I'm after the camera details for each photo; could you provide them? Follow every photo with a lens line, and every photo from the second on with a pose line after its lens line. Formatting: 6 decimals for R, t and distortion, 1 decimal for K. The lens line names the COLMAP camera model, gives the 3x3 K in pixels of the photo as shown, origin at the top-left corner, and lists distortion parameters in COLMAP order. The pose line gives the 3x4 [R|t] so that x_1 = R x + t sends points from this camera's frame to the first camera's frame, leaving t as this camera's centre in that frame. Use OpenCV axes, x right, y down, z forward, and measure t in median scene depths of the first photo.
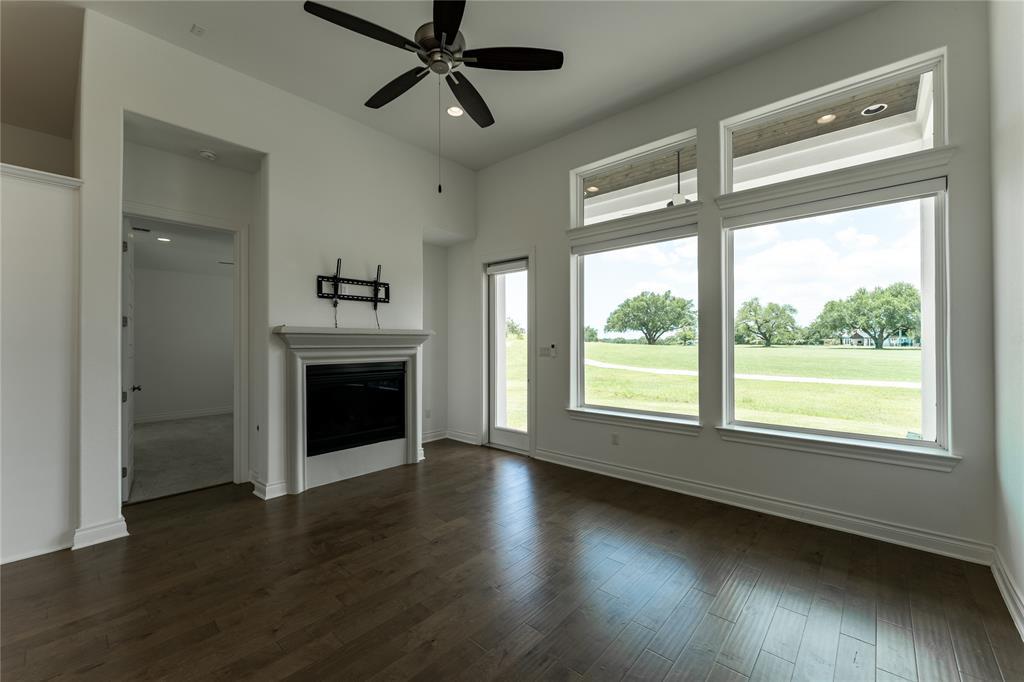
lens RADIAL K [[409.5, 0, 513.6], [0, 409.5, 341.7], [0, 0, 1]] dist [-0.002379, -0.000271]
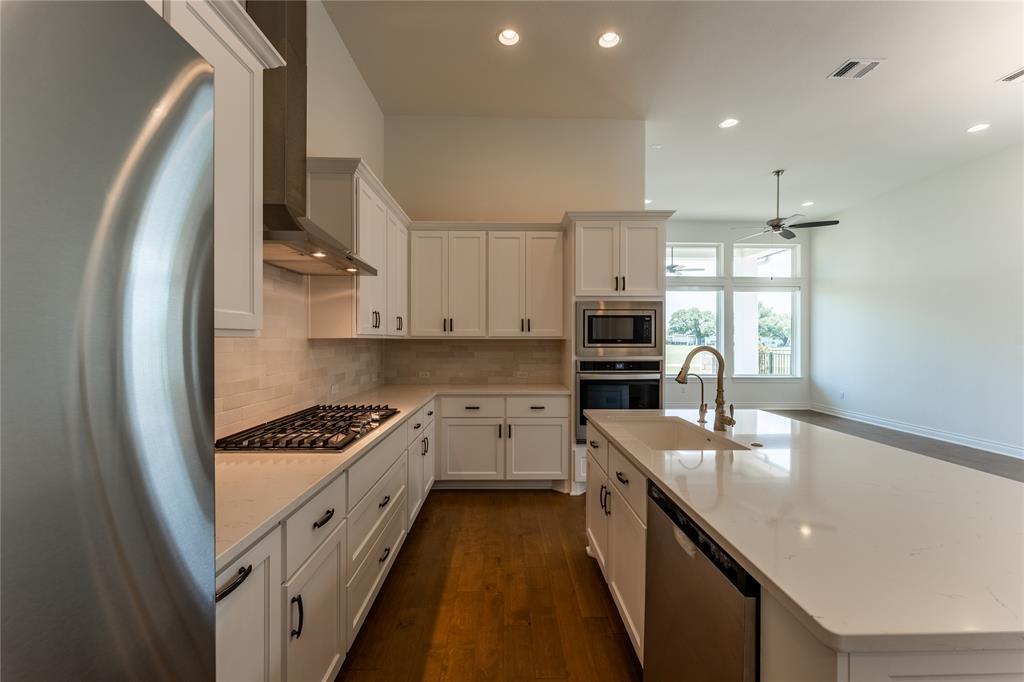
lens RADIAL K [[409.2, 0, 514.2], [0, 409.2, 341.5], [0, 0, 1]] dist [-0.001907, -0.000262]
pose [[0.730666, 0.003342, 0.682726, -1.492035], [-0.009689, 0.999938, 0.005474, 0.005833], [-0.682666, -0.010614, 0.730654, 0.123514]]
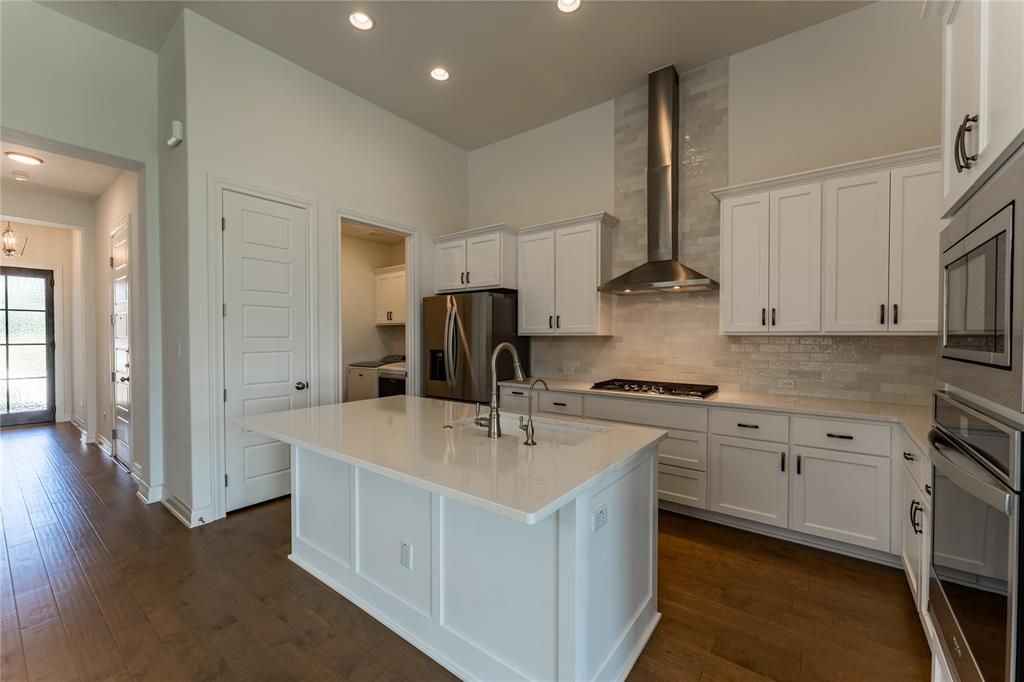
lens RADIAL K [[409.5, 0, 513.6], [0, 409.5, 341.7], [0, 0, 1]] dist [-0.002379, -0.000271]
pose [[0.080636, 0.017766, -0.996585, -0.609975], [0.004883, 0.999822, 0.018219, 0.002881], [0.996732, -0.006336, 0.080535, 0.285849]]
